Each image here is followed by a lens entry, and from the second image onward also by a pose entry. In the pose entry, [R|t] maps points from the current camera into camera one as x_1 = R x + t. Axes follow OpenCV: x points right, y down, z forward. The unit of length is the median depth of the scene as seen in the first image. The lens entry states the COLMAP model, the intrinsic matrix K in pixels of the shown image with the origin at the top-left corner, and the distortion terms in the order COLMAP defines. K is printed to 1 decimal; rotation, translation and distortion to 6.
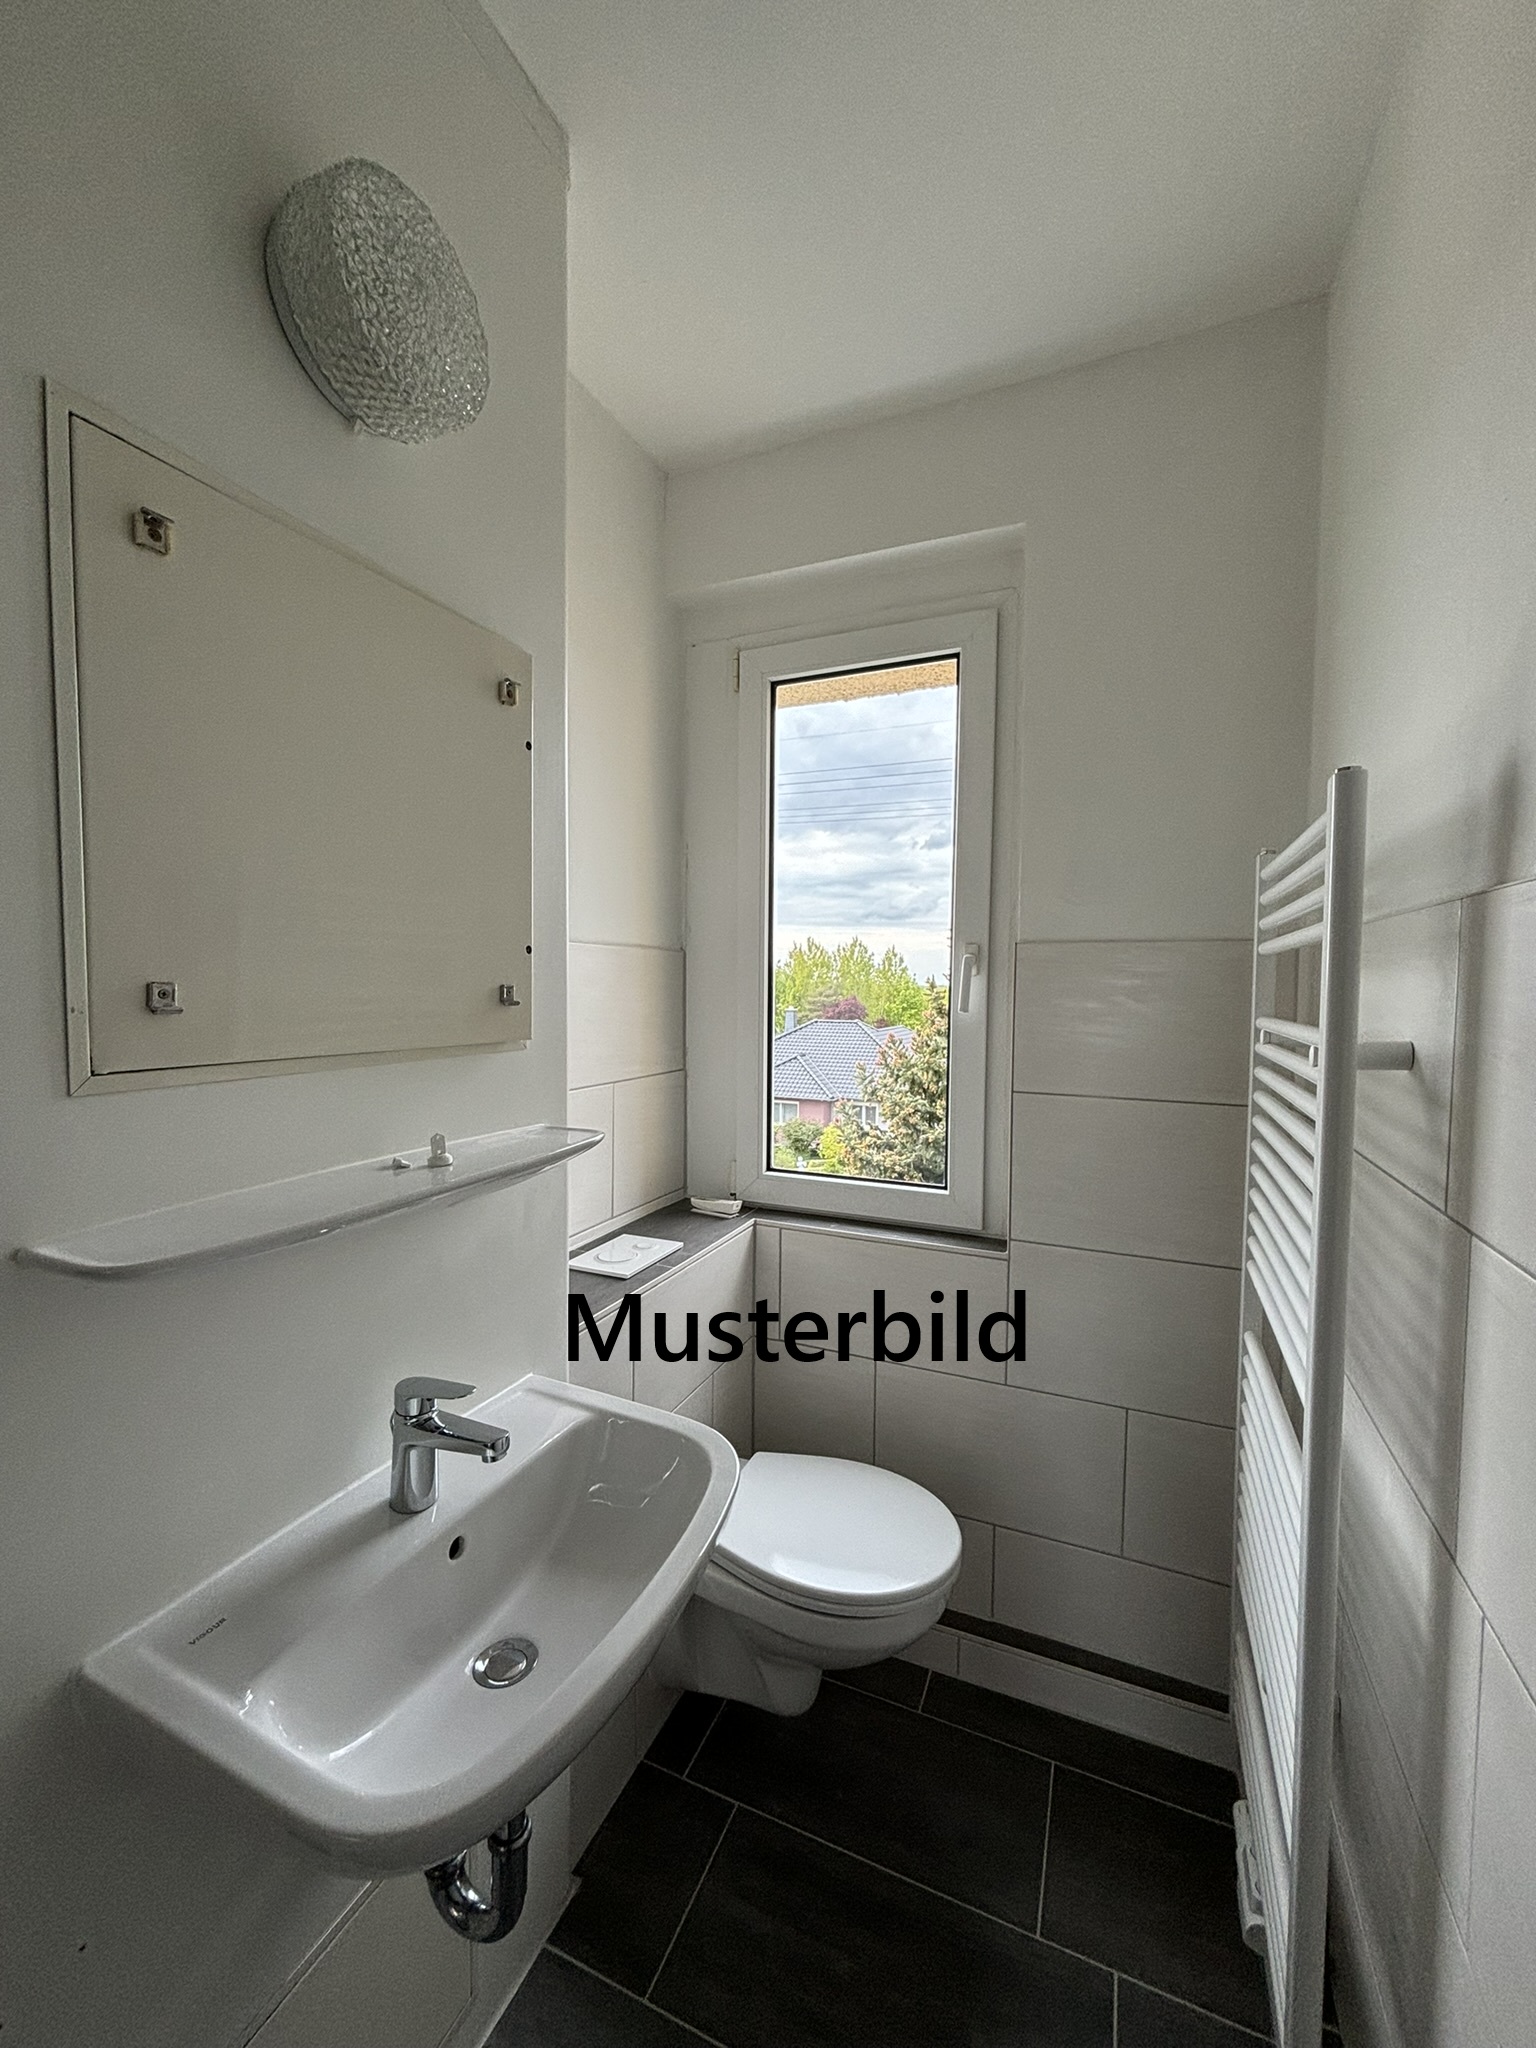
lens RADIAL K [[817.5, 0, 764.0], [0, 817.5, 1016.4], [0, 0, 1]] dist [0.004517, -0.003052]
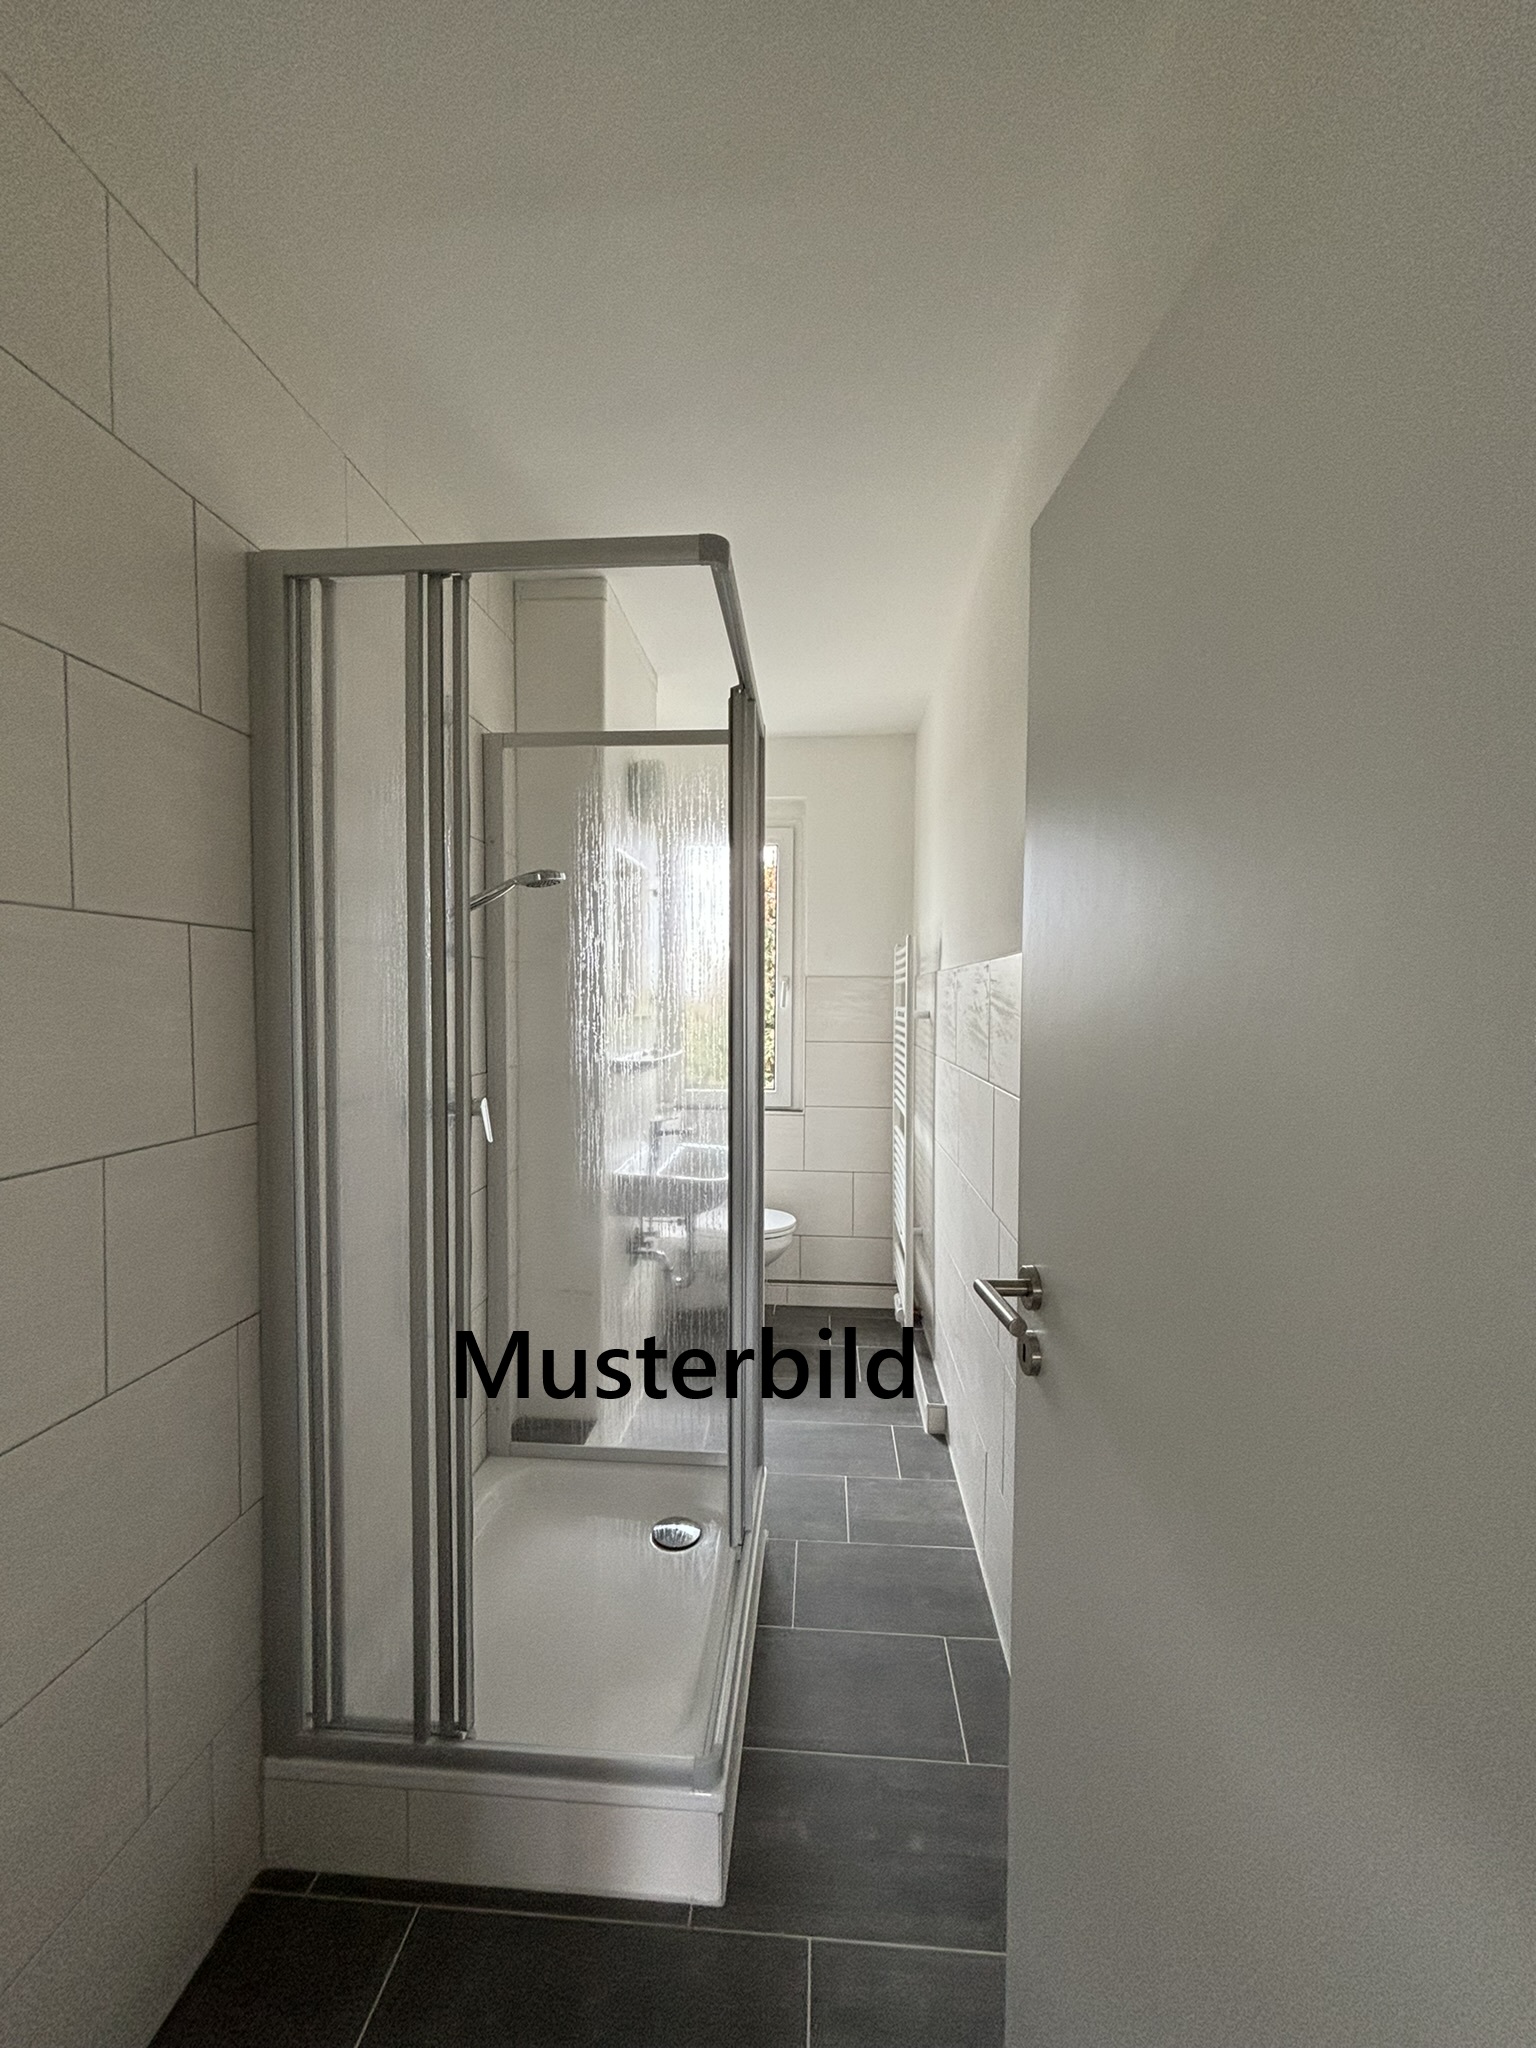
lens RADIAL K [[817.5, 0, 768.8], [0, 817.5, 1025.6], [0, 0, 1]] dist [0.004517, -0.003052]
pose [[0.940951, -0.015272, 0.338199, -0.962003], [0.014970, 0.999882, 0.003499, 0.066480], [-0.338212, 0.001771, 0.941068, -1.908780]]
